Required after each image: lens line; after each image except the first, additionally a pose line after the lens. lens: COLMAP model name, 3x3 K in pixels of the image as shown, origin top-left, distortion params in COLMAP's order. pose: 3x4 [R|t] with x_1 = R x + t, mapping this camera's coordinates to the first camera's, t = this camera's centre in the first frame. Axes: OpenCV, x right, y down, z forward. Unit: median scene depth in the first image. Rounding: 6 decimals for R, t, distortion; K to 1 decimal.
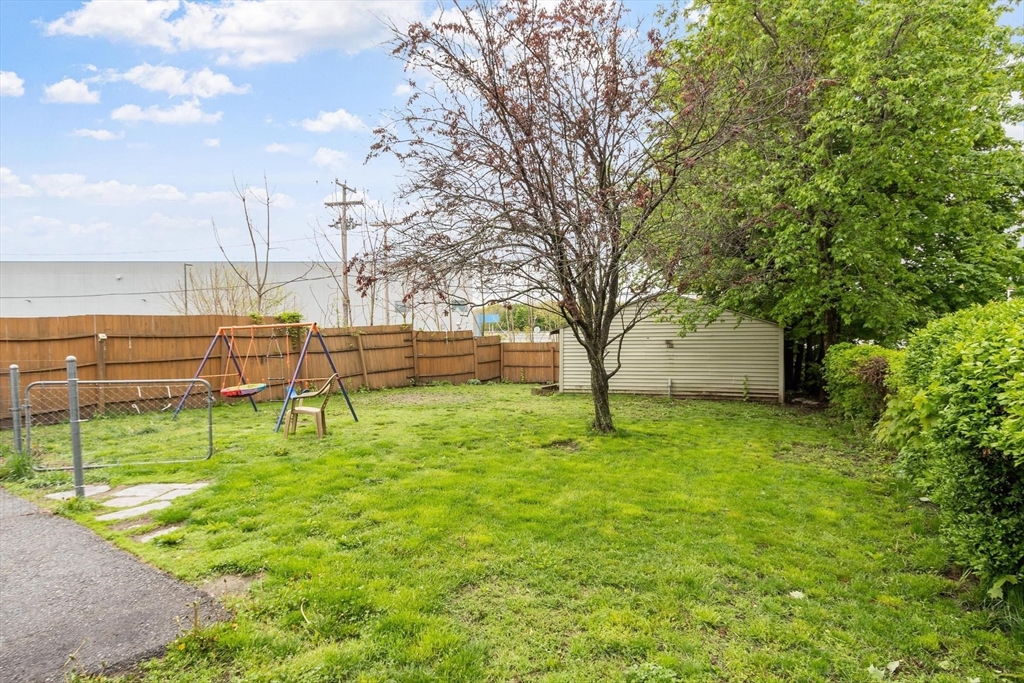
lens RADIAL K [[504.1, 0, 510.8], [0, 504.1, 340.1], [0, 0, 1]] dist [0.002215, 0.000564]
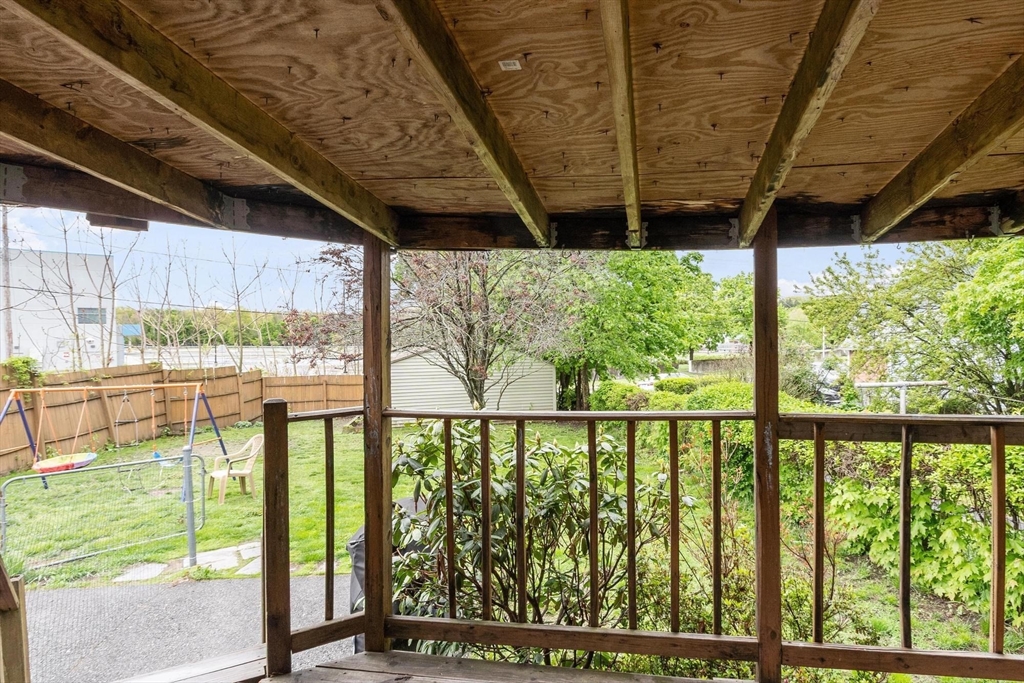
lens RADIAL K [[548.2, 0, 561.7], [0, 548.2, 349.6], [0, 0, 1]] dist [0.006305, -0.002212]
pose [[0.803674, -0.008474, 0.595010, -0.237314], [0.014554, 0.999879, -0.005418, -0.043199], [-0.594892, 0.013014, 0.803700, -0.142611]]
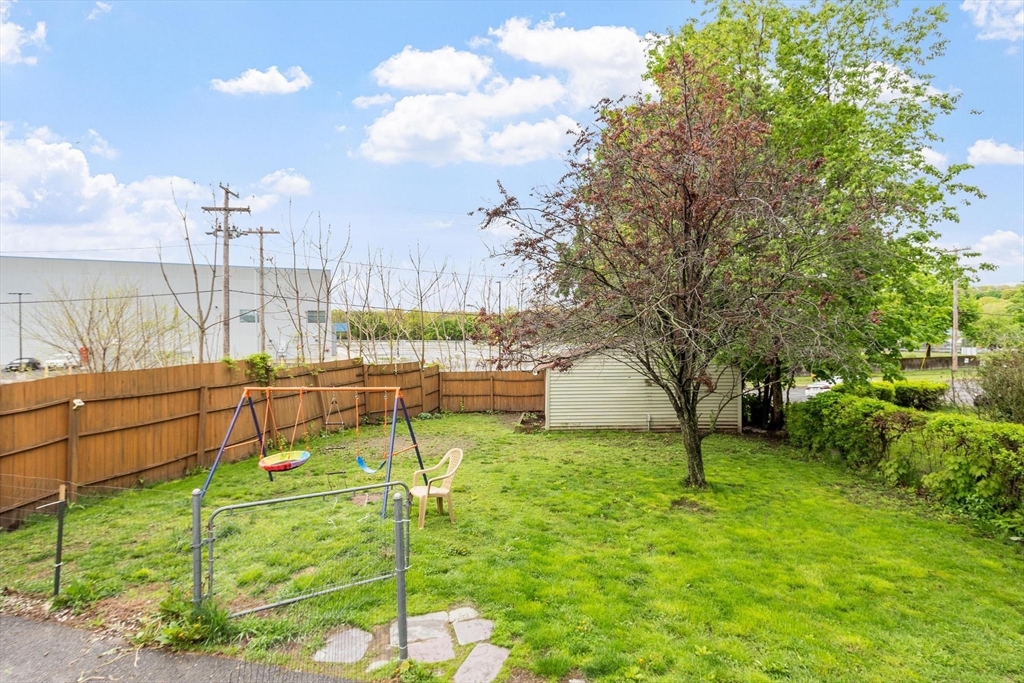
lens RADIAL K [[503.5, 0, 511.2], [0, 503.5, 341.1], [0, 0, 1]] dist [-0.002252, -0.000206]
pose [[0.955728, 0.001973, 0.294246, -0.239964], [0.002706, 0.999876, -0.015491, -0.053917], [-0.294240, 0.015602, 0.955604, 0.033696]]
